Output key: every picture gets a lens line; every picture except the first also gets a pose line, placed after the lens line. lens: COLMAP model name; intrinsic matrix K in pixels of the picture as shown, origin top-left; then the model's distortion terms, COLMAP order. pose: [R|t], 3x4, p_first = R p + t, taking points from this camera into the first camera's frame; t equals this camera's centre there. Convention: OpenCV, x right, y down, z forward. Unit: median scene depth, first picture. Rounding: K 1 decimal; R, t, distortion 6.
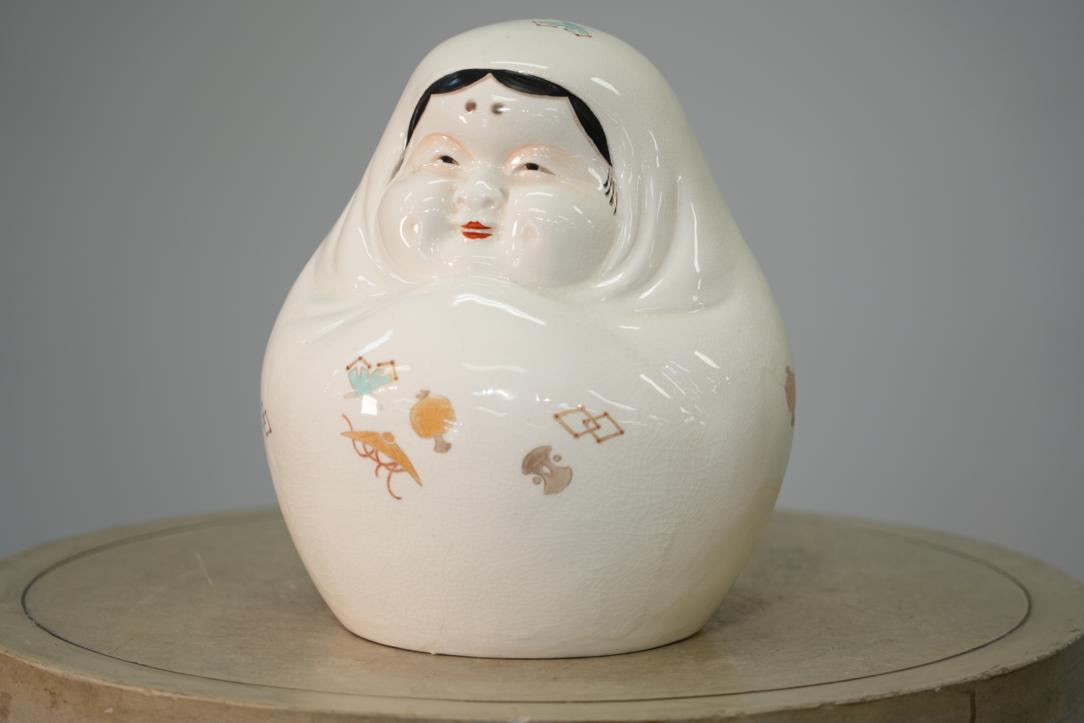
lens RADIAL K [[3312.2, 0, 541.5], [0, 3312.2, 359.8], [0, 0, 1]] dist [0.373697, 0.000000]
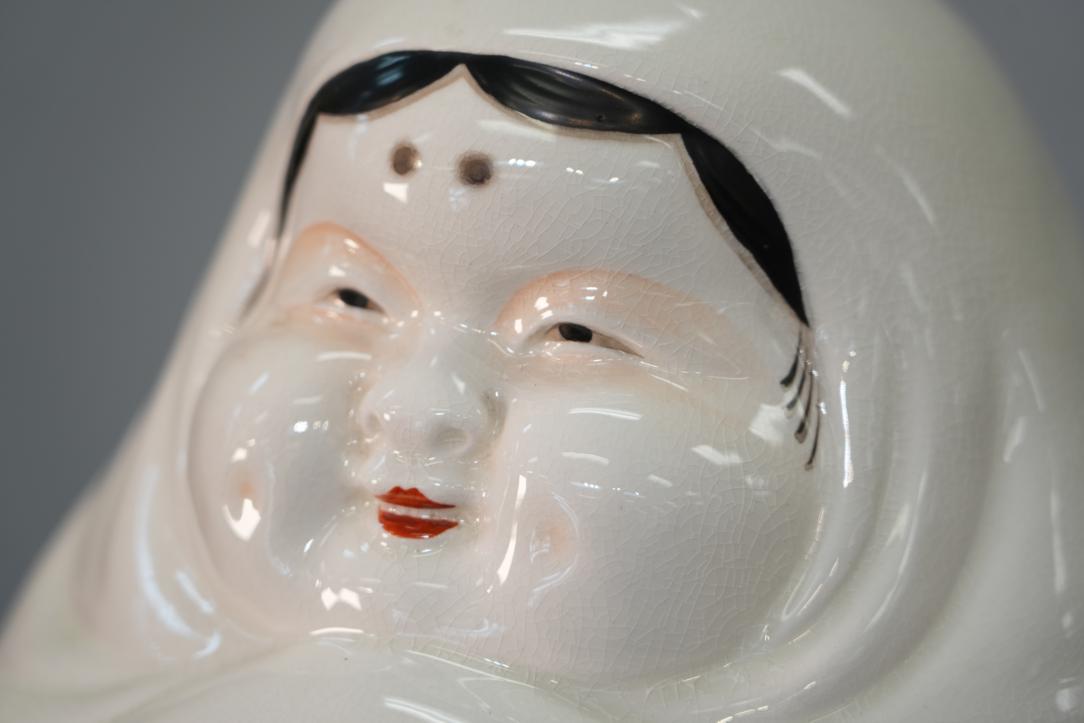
lens RADIAL K [[3312.2, 0, 543.8], [0, 3312.2, 363.5], [0, 0, 1]] dist [0.373697, 0.000000]
pose [[0.989470, 0.018888, -0.143499, 0.044659], [-0.008341, 0.997242, 0.073746, -0.080918], [0.144496, -0.071772, 0.986899, 0.650646]]
